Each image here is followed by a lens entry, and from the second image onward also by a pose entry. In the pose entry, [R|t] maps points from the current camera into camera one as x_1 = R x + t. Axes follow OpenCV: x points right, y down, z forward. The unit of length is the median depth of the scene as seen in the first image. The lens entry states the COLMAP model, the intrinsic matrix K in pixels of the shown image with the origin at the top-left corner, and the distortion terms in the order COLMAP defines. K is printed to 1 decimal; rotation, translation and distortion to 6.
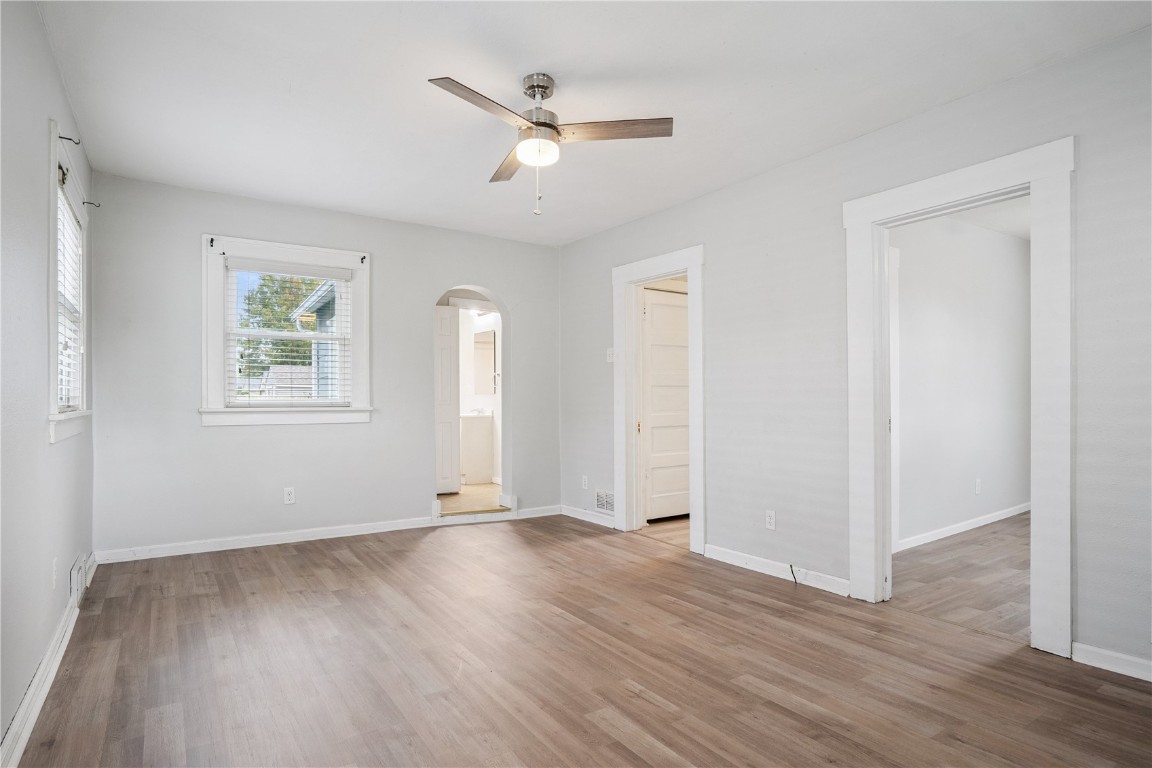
lens RADIAL K [[619.1, 0, 573.7], [0, 619.1, 389.9], [0, 0, 1]] dist [-0.001490, -0.000177]
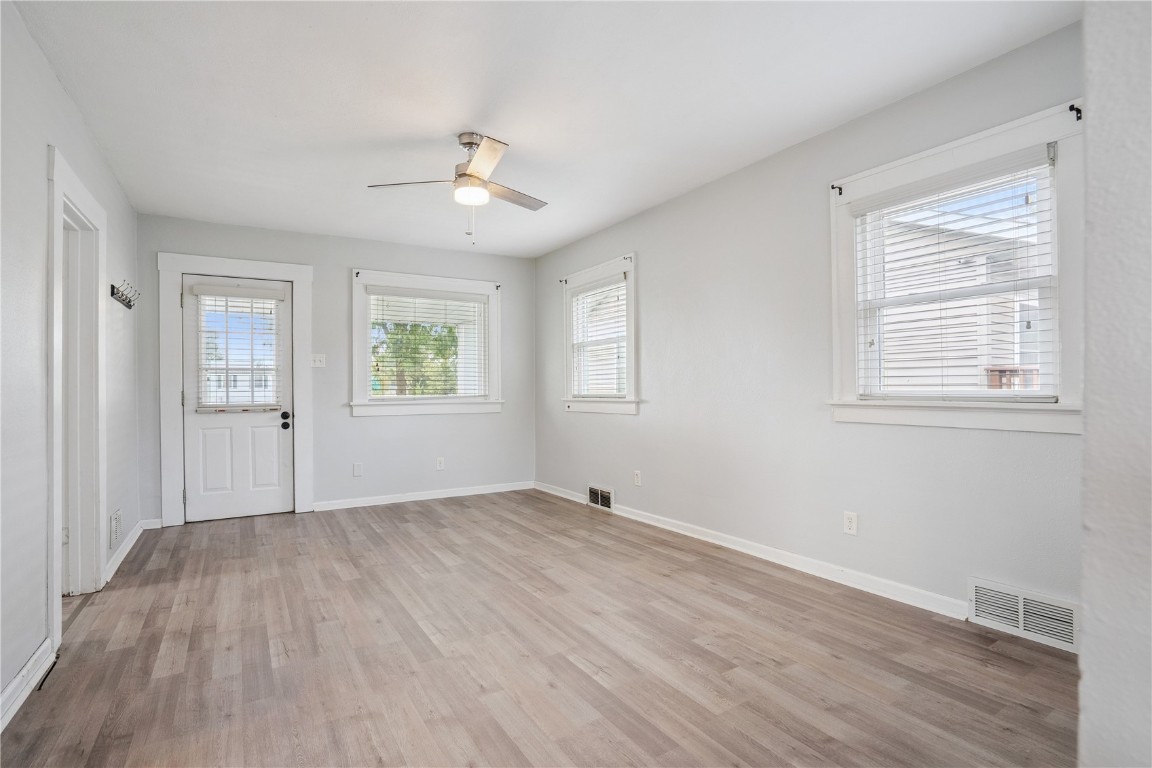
lens RADIAL K [[562.7, 0, 577.6], [0, 562.7, 386.0], [0, 0, 1]] dist [-0.001516, -0.000126]
pose [[-0.999314, 0.016741, 0.033031, -0.256726], [0.016239, 0.999750, -0.015390, 0.016042], [-0.033280, -0.014843, -0.999336, 1.787396]]
